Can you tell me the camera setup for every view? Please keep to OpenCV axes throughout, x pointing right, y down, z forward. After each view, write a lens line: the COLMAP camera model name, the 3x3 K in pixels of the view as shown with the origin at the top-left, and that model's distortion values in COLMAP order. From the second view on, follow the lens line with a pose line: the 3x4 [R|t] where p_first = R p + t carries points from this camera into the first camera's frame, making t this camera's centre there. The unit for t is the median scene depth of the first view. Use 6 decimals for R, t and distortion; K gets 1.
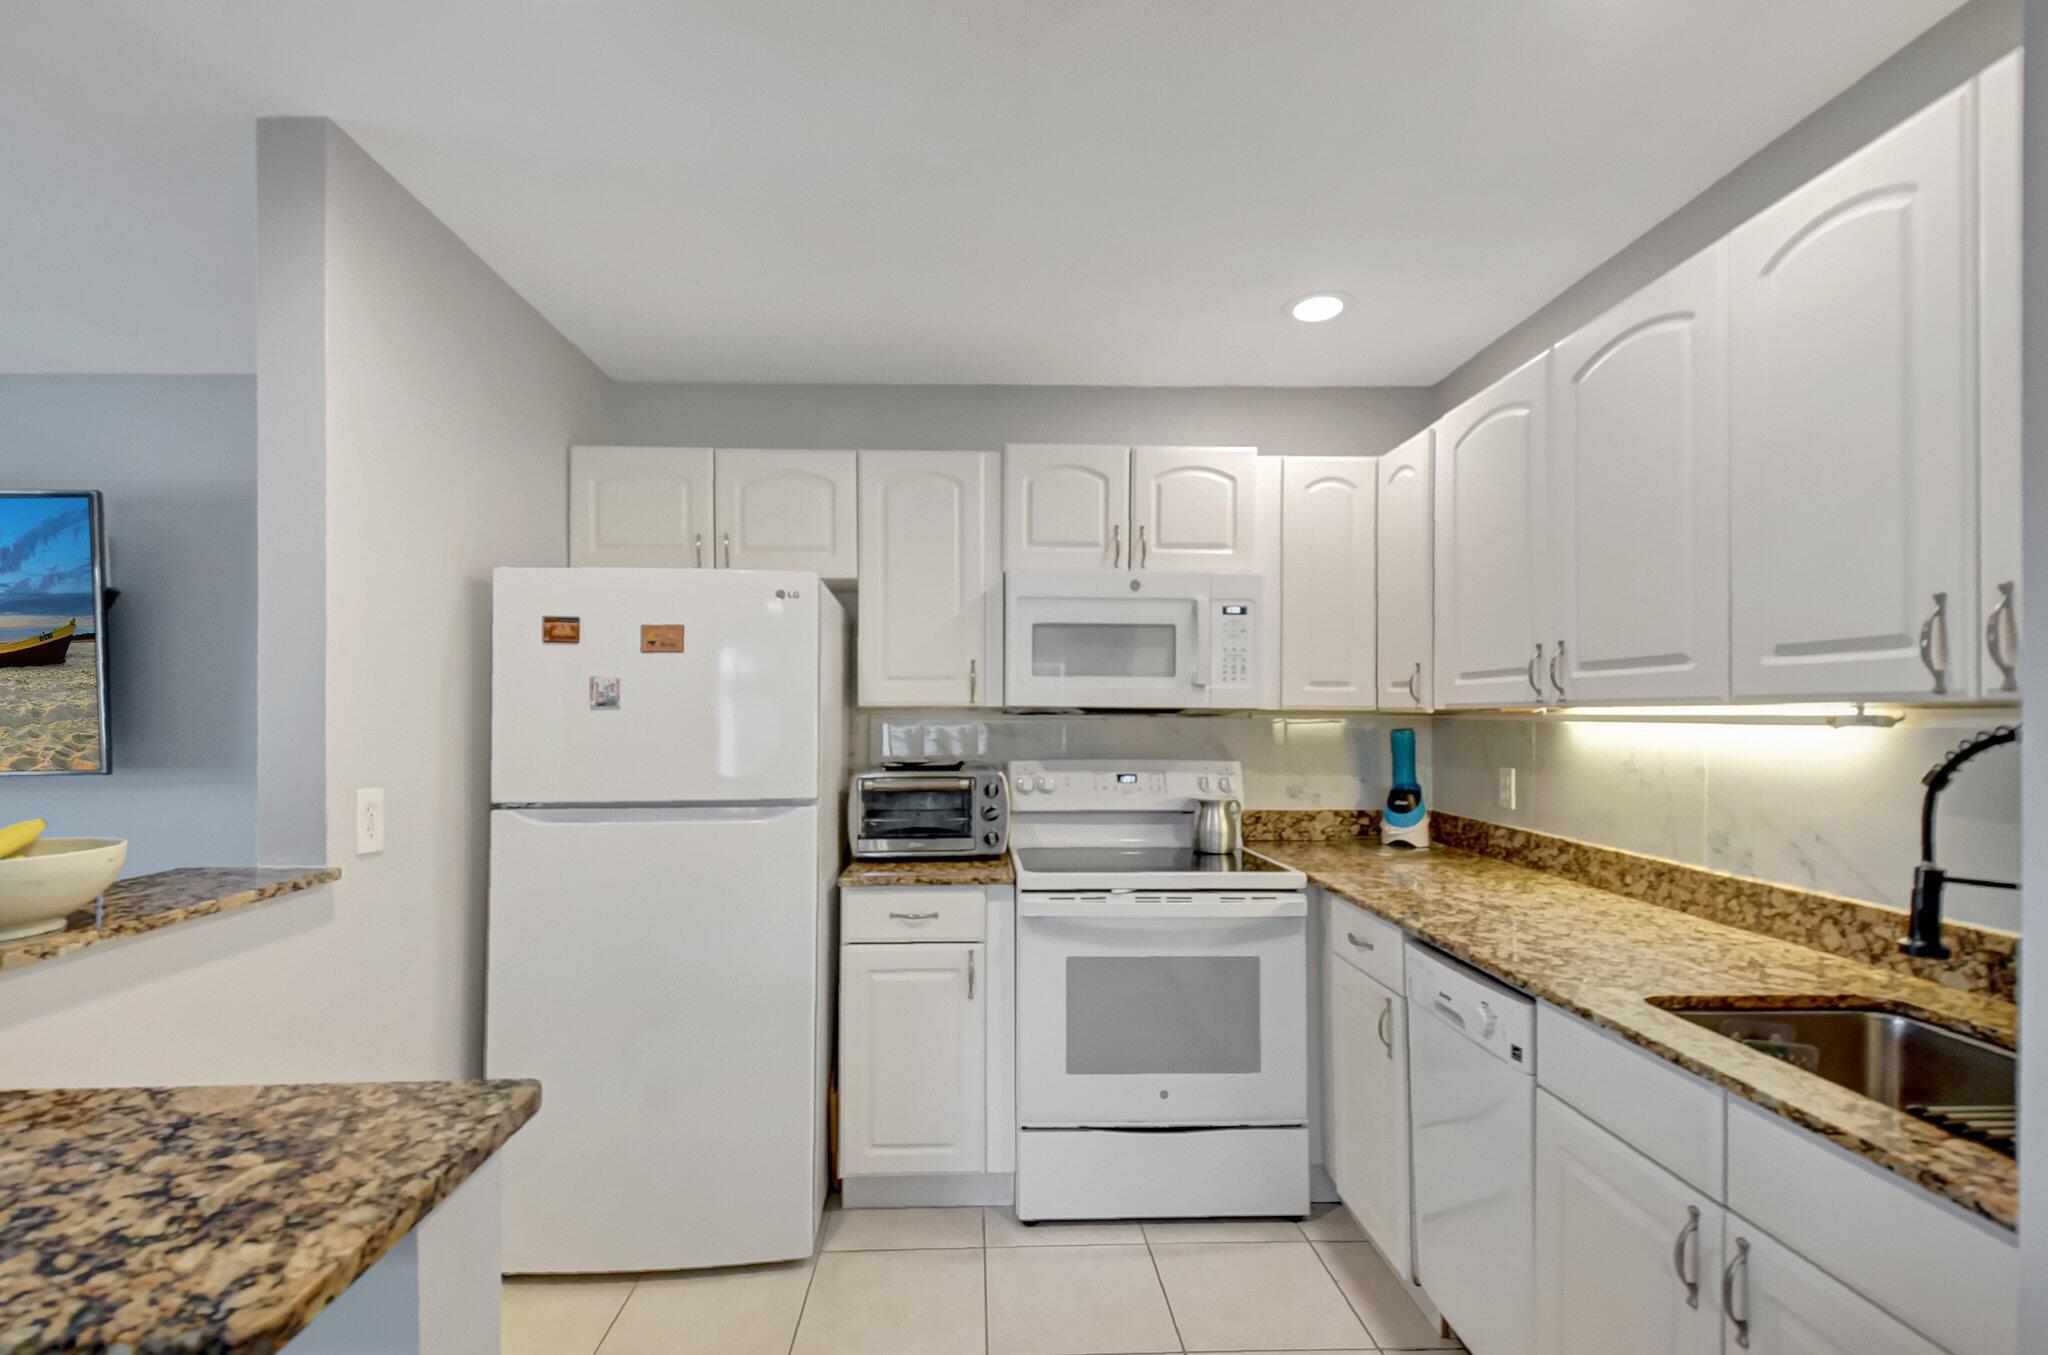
lens RADIAL K [[923.8, 0, 1006.7], [0, 923.8, 707.2], [0, 0, 1]] dist [0.036819, -0.038990]
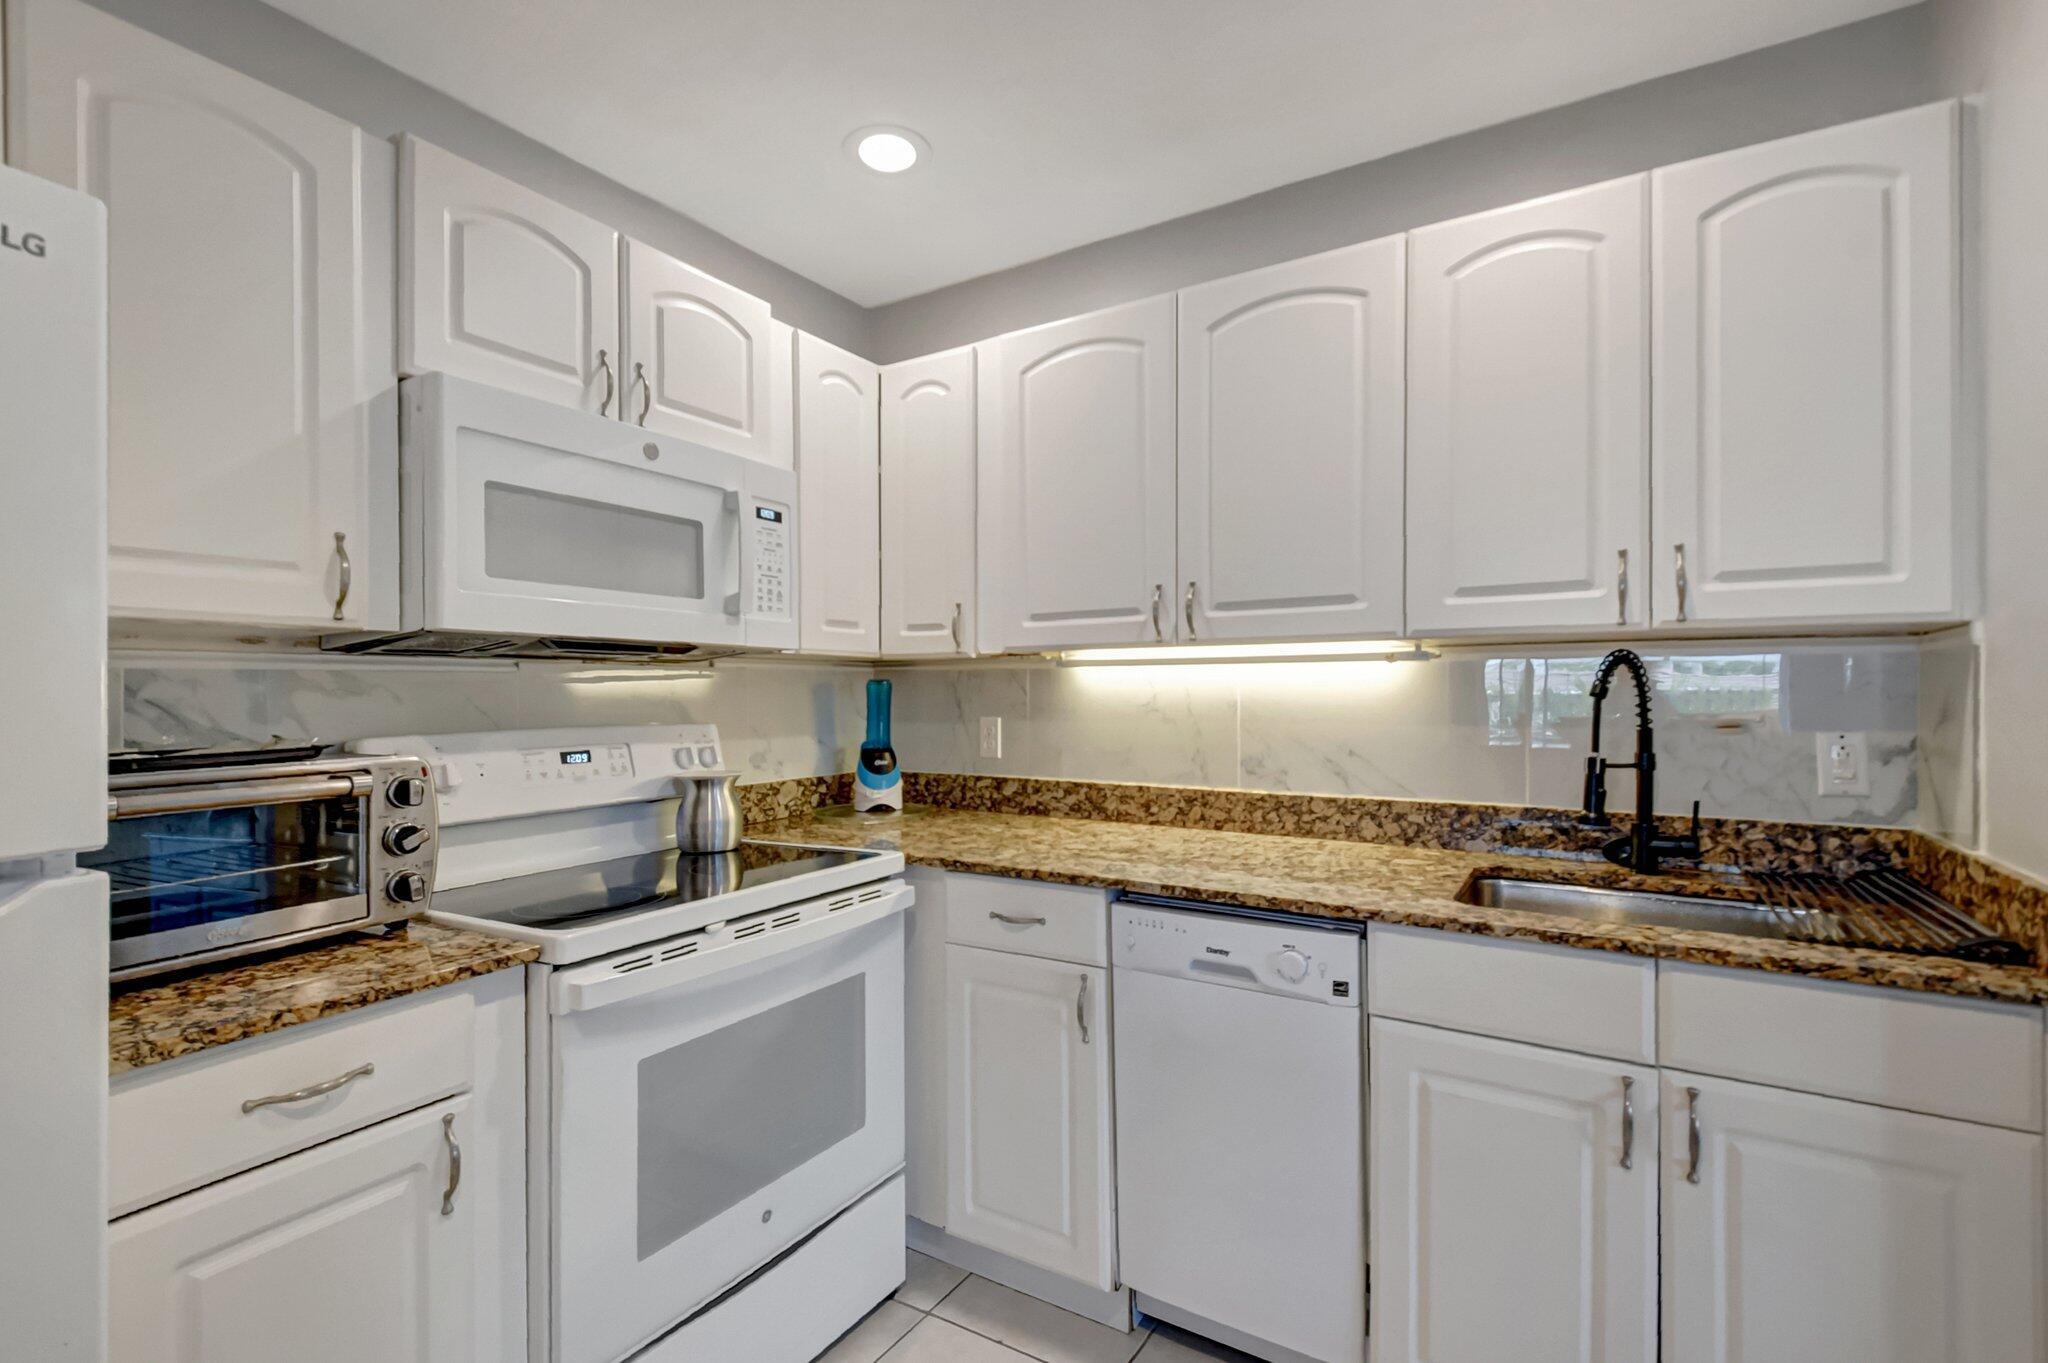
lens RADIAL K [[911.1, 0, 1016.6], [0, 911.1, 685.5], [0, 0, 1]] dist [0.015042, -0.000346]
pose [[0.554510, -0.000126, 0.832177, -0.276649], [0.001930, 0.999997, -0.001134, 0.035943], [-0.832175, 0.002235, 0.554509, 0.480981]]
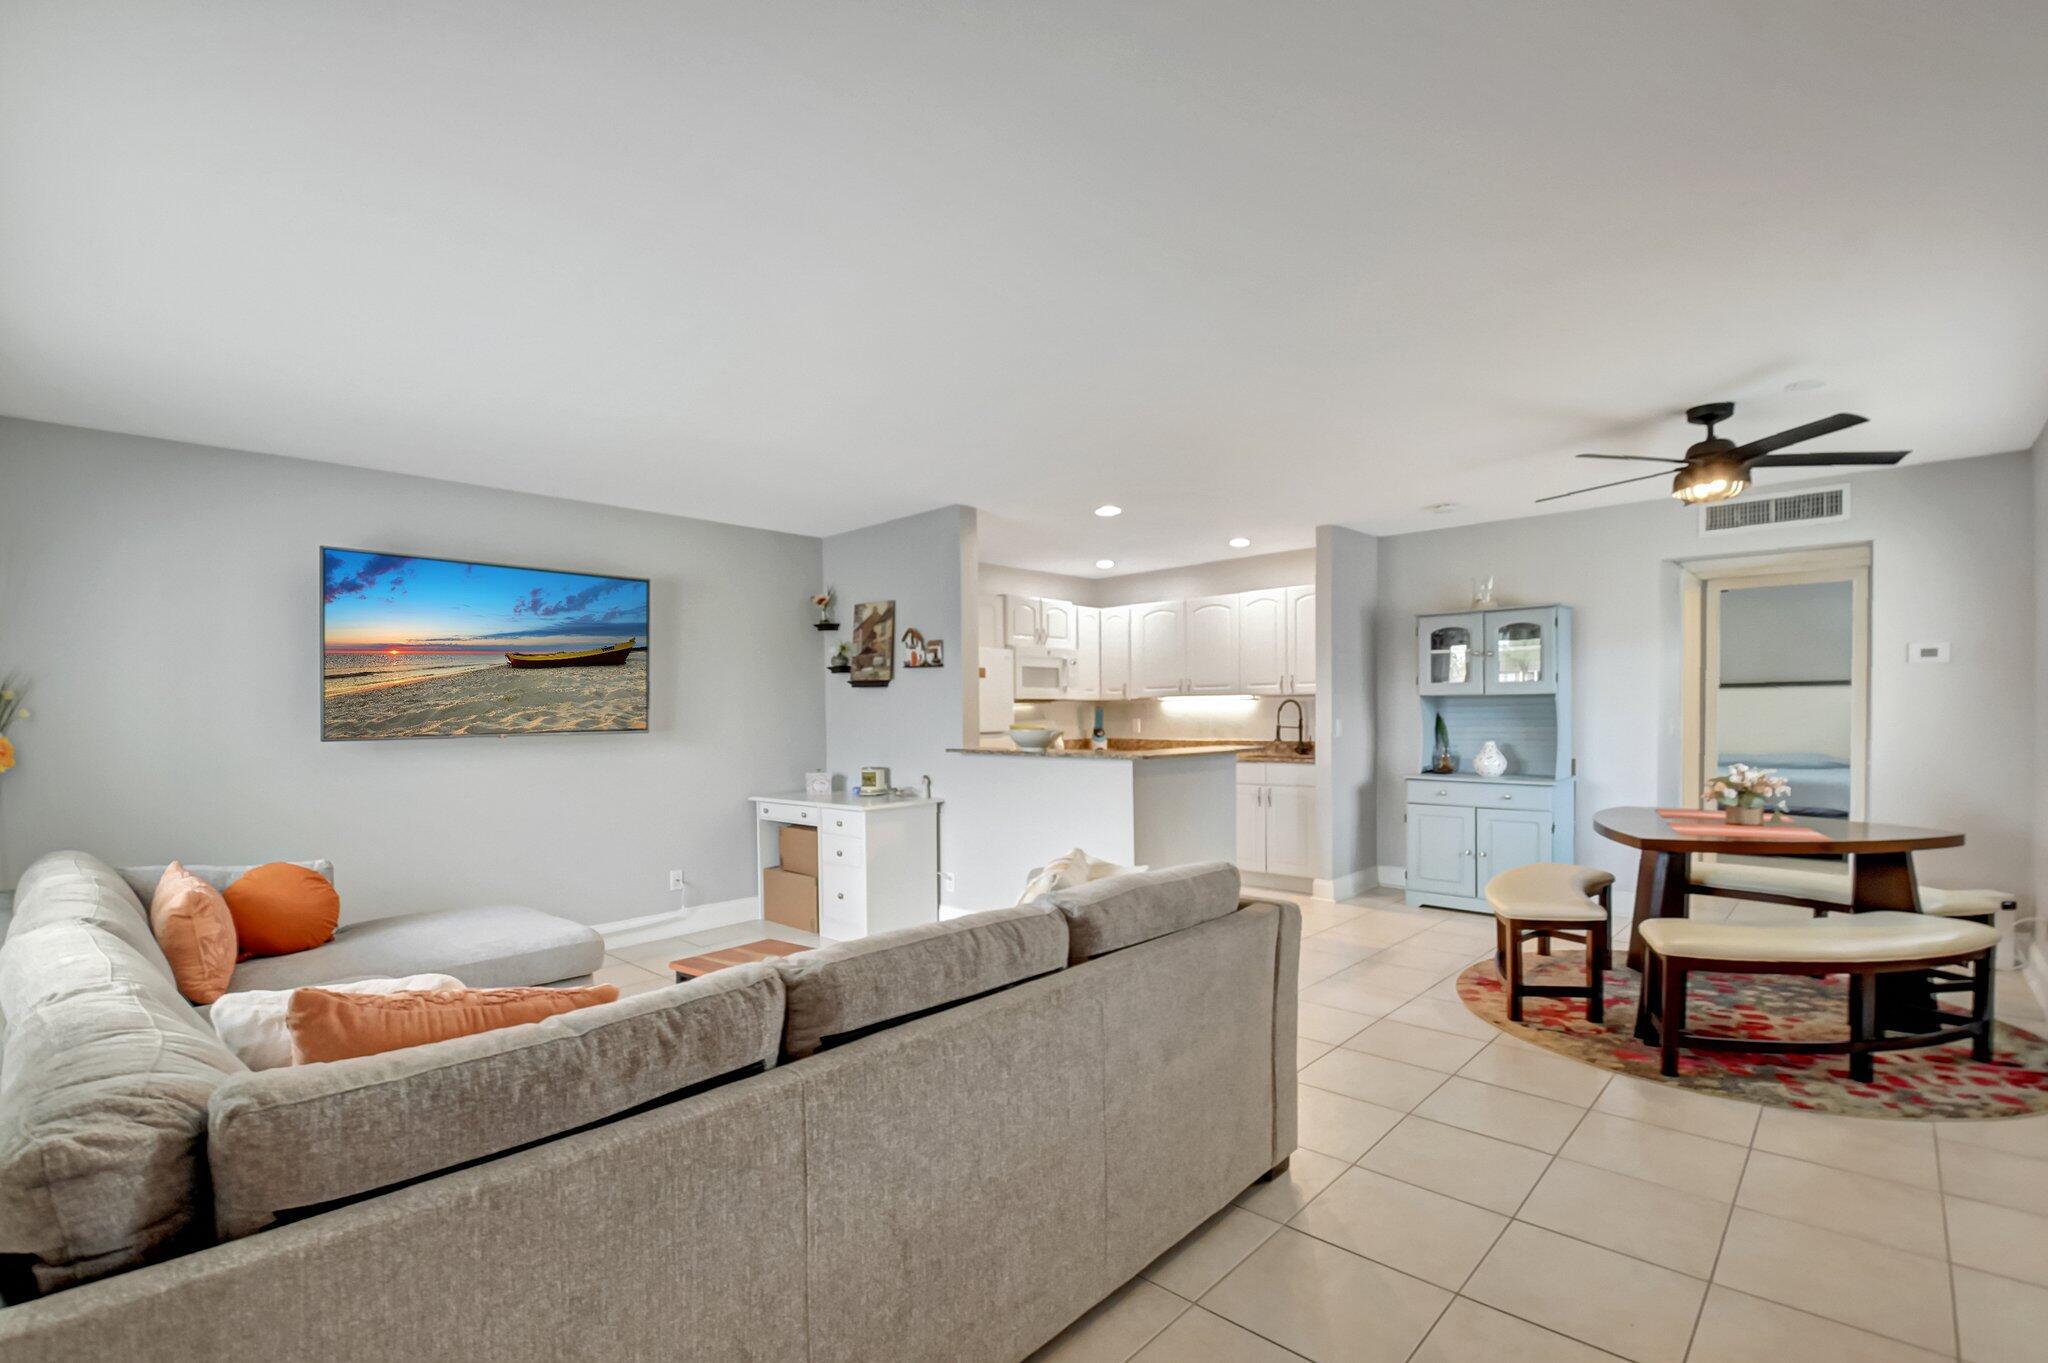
lens RADIAL K [[923.8, 0, 1006.7], [0, 923.8, 711.2], [0, 0, 1]] dist [0.036819, -0.038990]
pose [[0.712787, -0.010088, 0.701308, -2.004421], [0.010441, 0.999938, 0.003772, 0.027493], [-0.701303, 0.004634, 0.712848, -0.895772]]
